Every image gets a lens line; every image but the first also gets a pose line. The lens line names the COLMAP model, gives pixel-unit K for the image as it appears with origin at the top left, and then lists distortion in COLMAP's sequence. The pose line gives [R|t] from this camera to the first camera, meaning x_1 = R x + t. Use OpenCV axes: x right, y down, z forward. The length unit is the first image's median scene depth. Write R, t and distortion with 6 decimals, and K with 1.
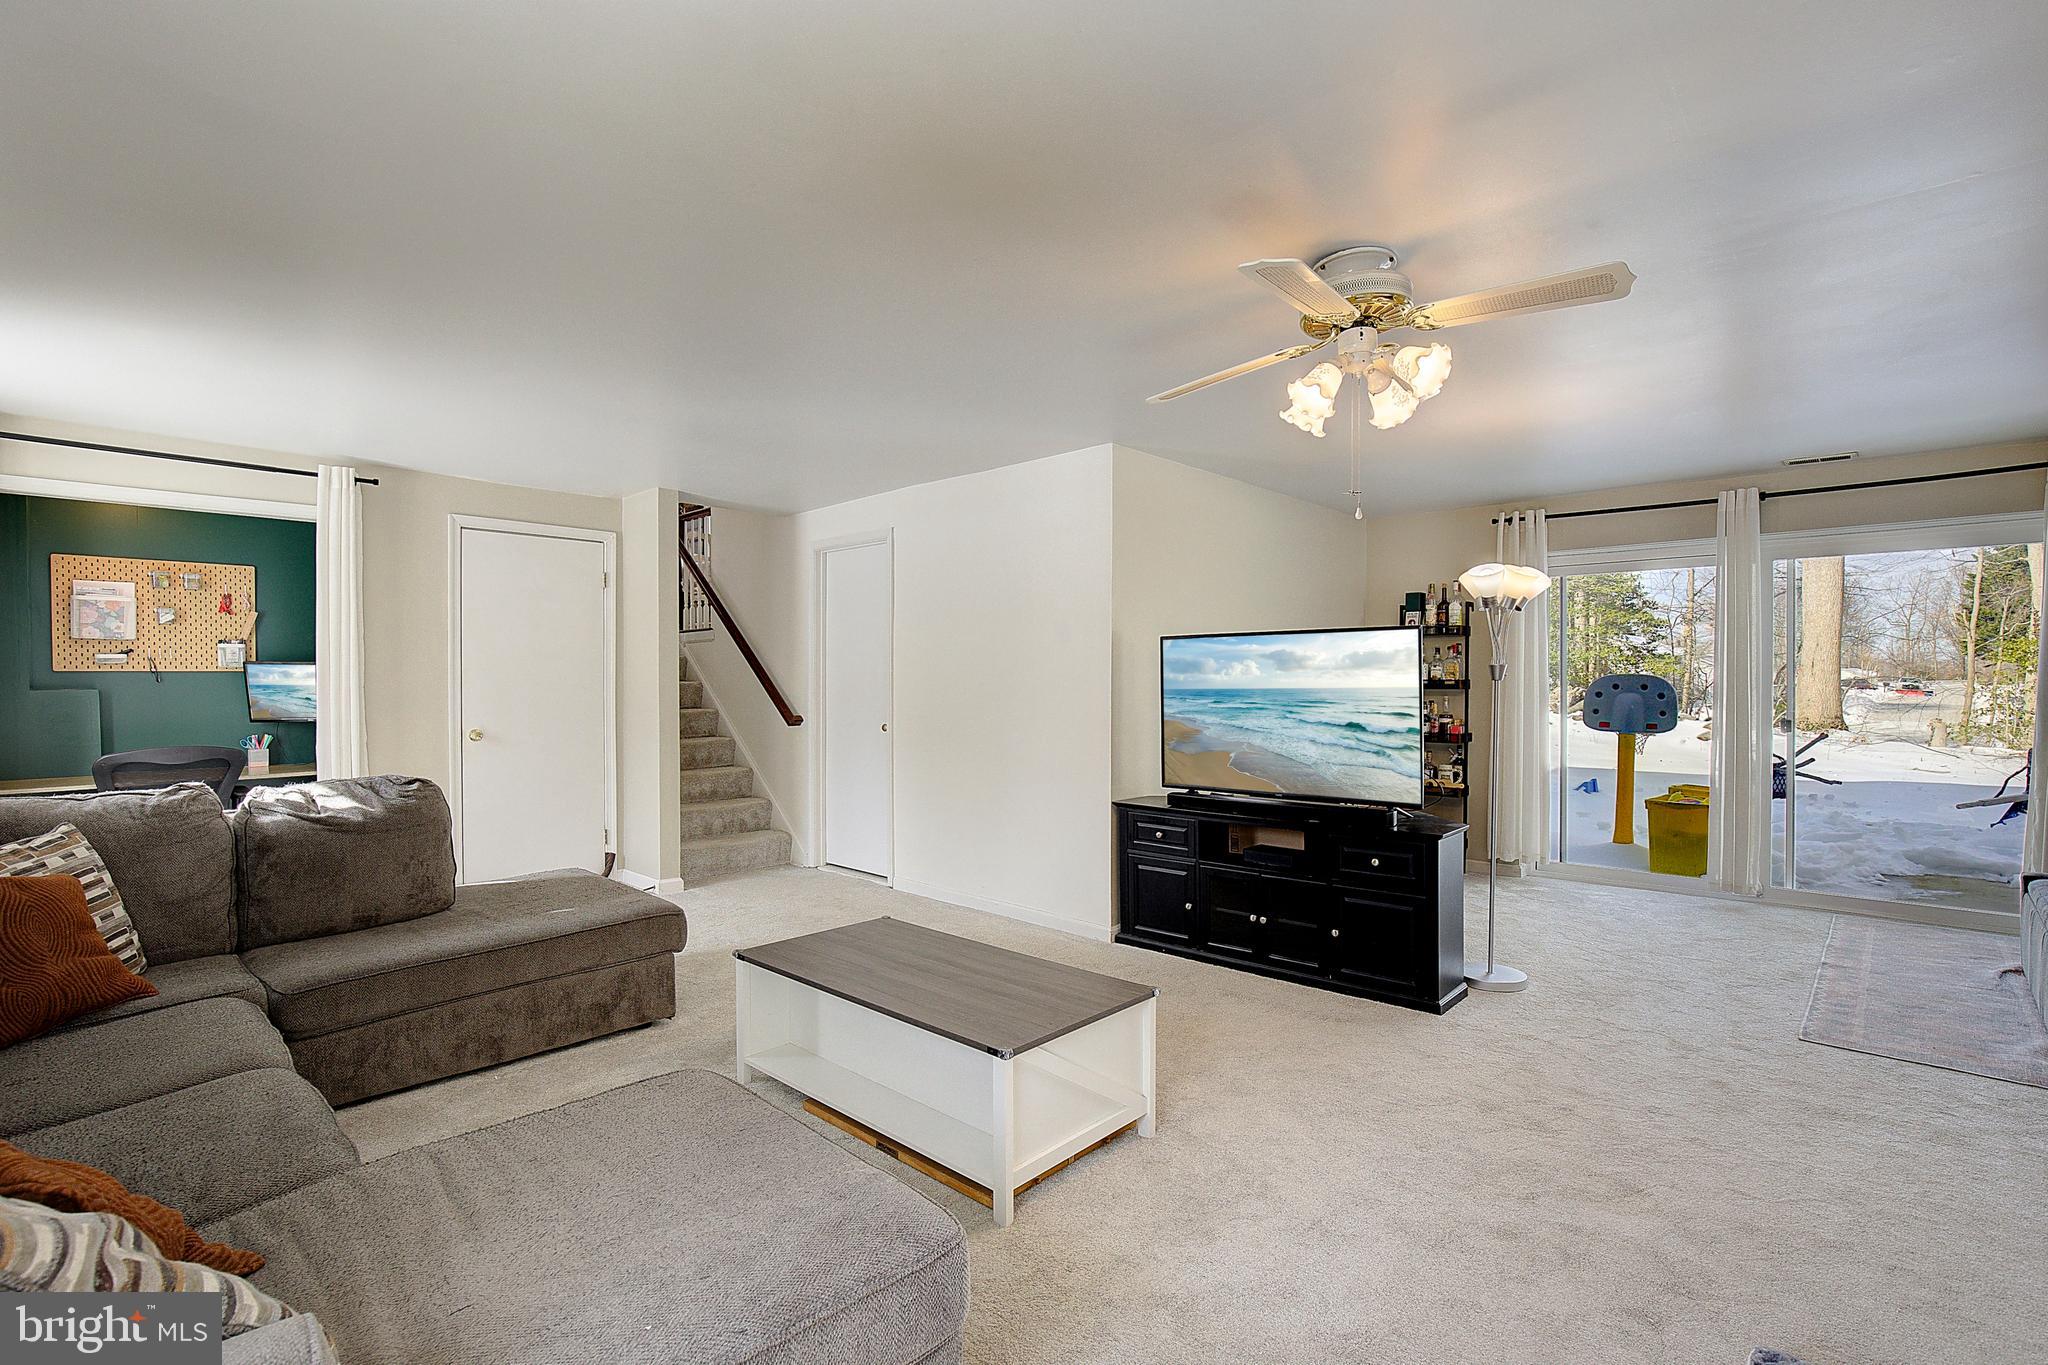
lens RADIAL K [[958.1, 0, 1032.2], [0, 958.1, 691.6], [0, 0, 1]] dist [-0.018438, 0.004169]
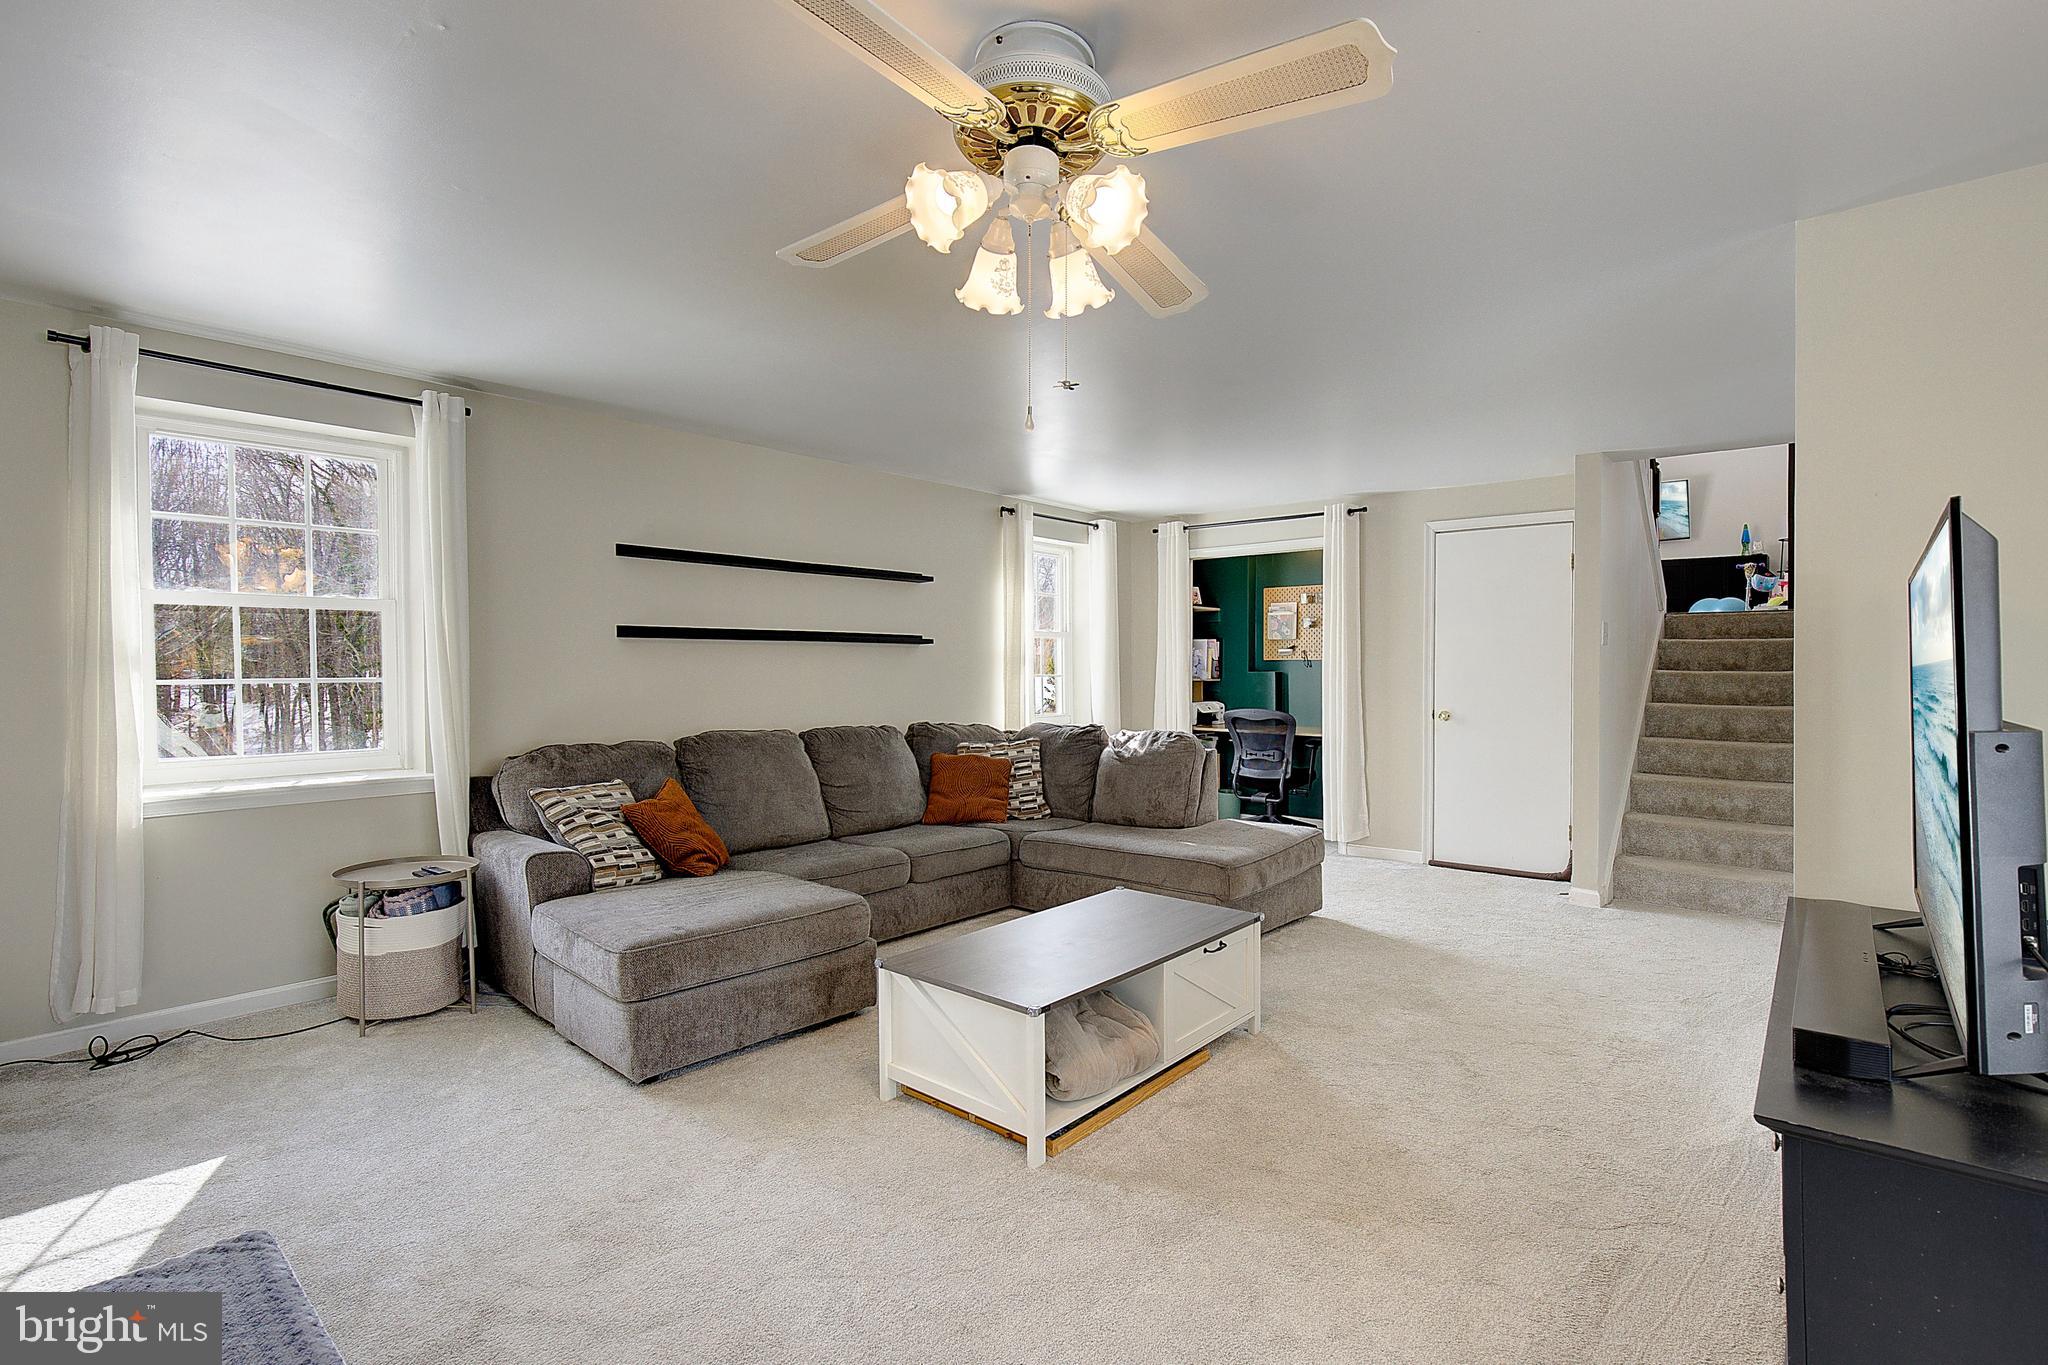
lens RADIAL K [[958.1, 0, 1045.8], [0, 958.1, 665.7], [0, 0, 1]] dist [-0.018438, 0.004169]
pose [[0.041889, 0.001062, -0.999122, 0.580895], [-0.015798, 0.999875, 0.000401, -0.007051], [0.998997, 0.015767, 0.041900, 0.543206]]
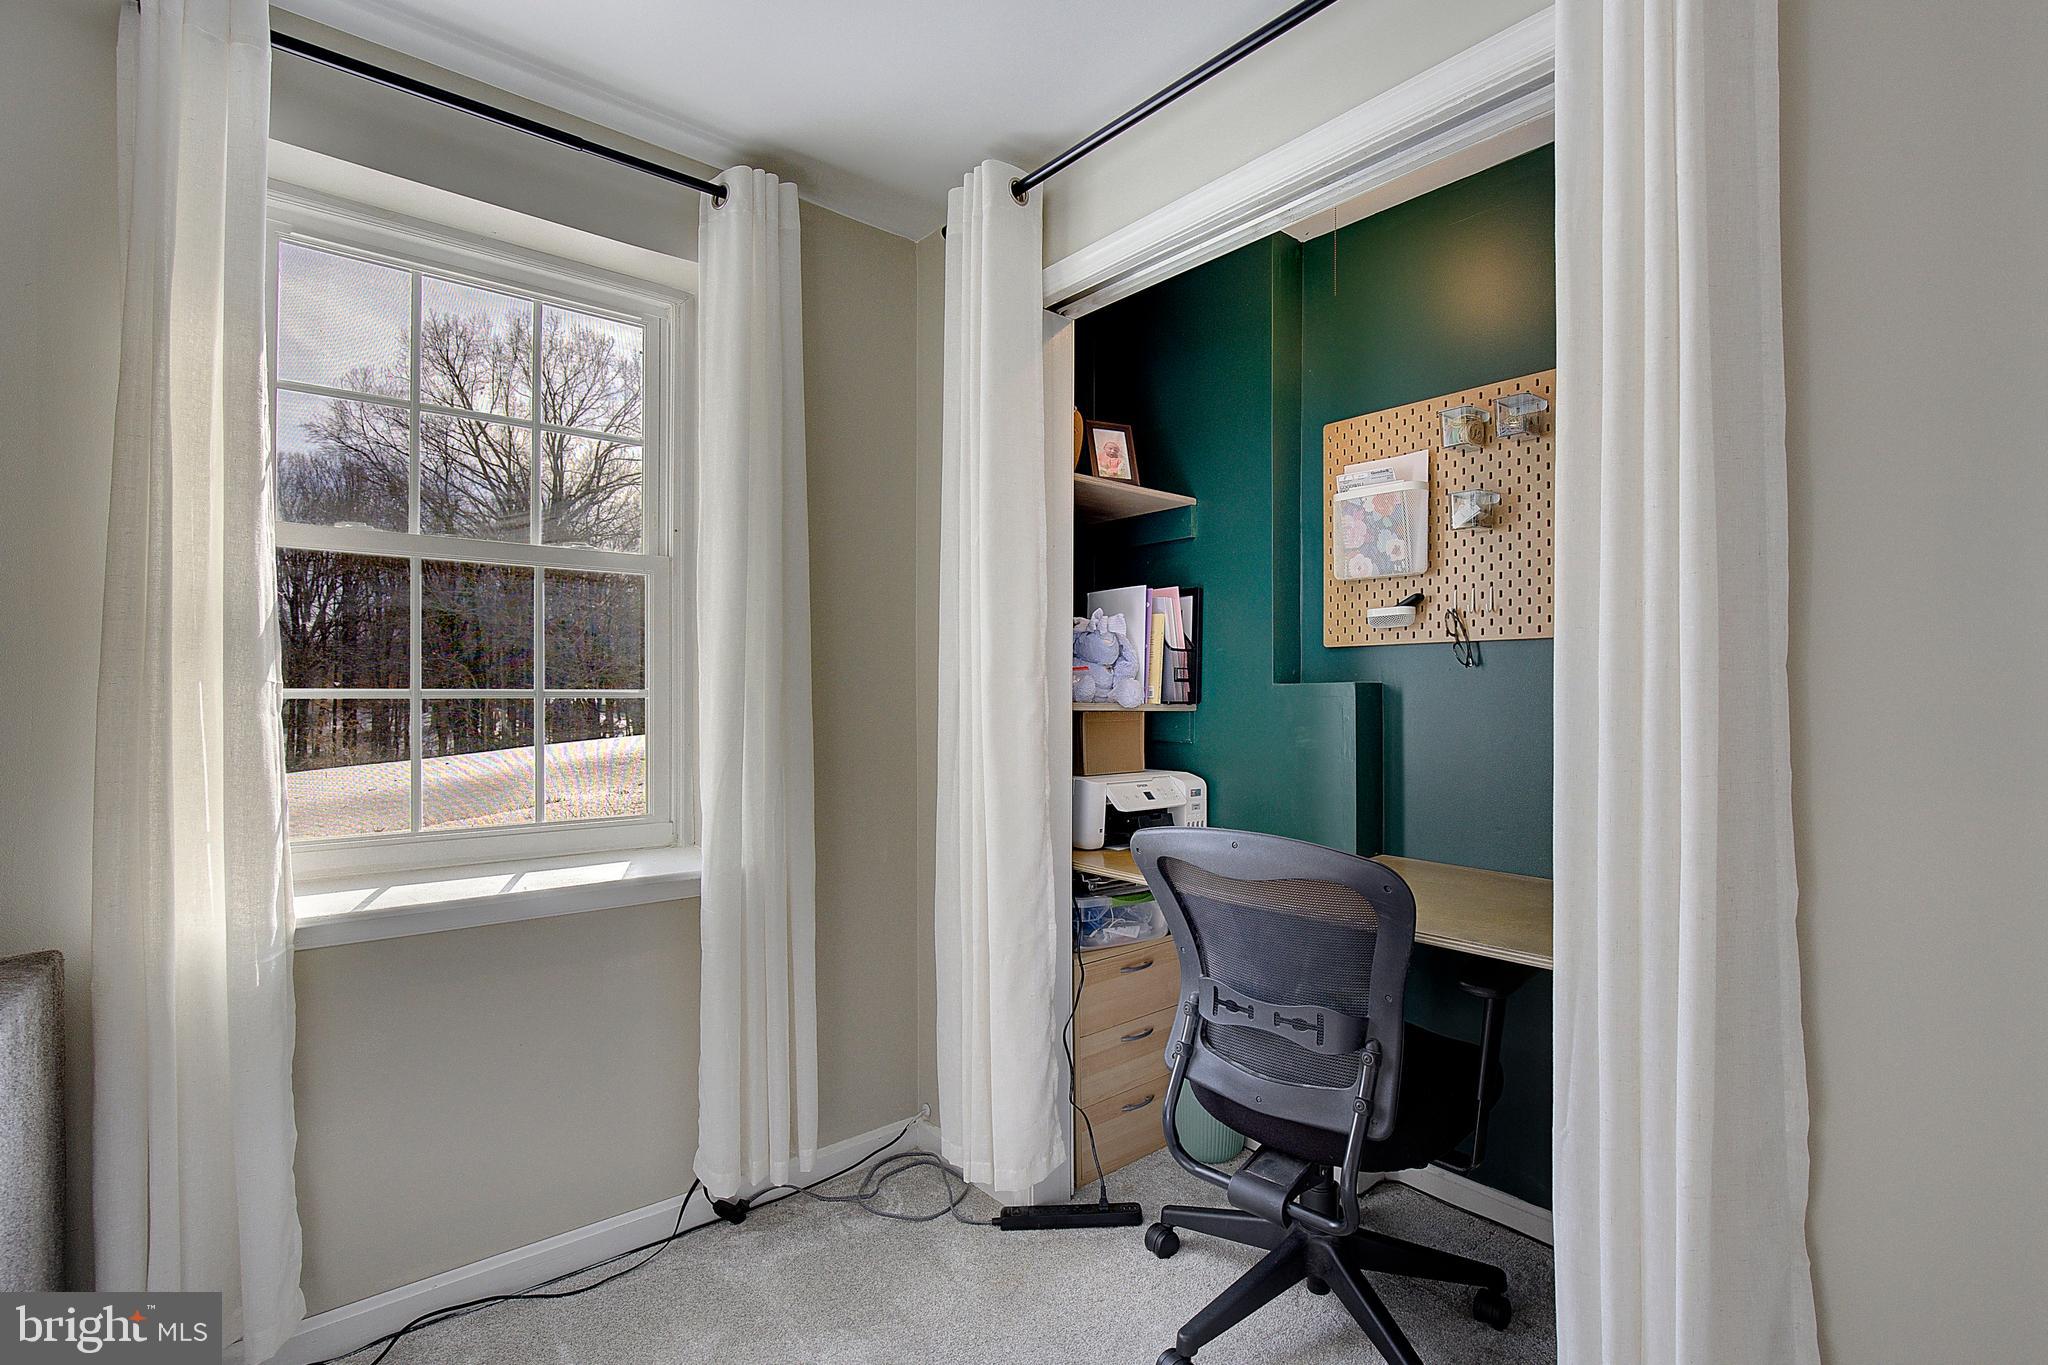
lens RADIAL K [[958.1, 0, 1025.1], [0, 958.1, 684.0], [0, 0, 1]] dist [-0.018438, 0.004169]
pose [[-0.119784, -0.006772, -0.992777, -0.483299], [-0.017541, 0.999835, -0.004704, 0.003229], [0.992645, 0.016851, -0.119883, 0.880139]]
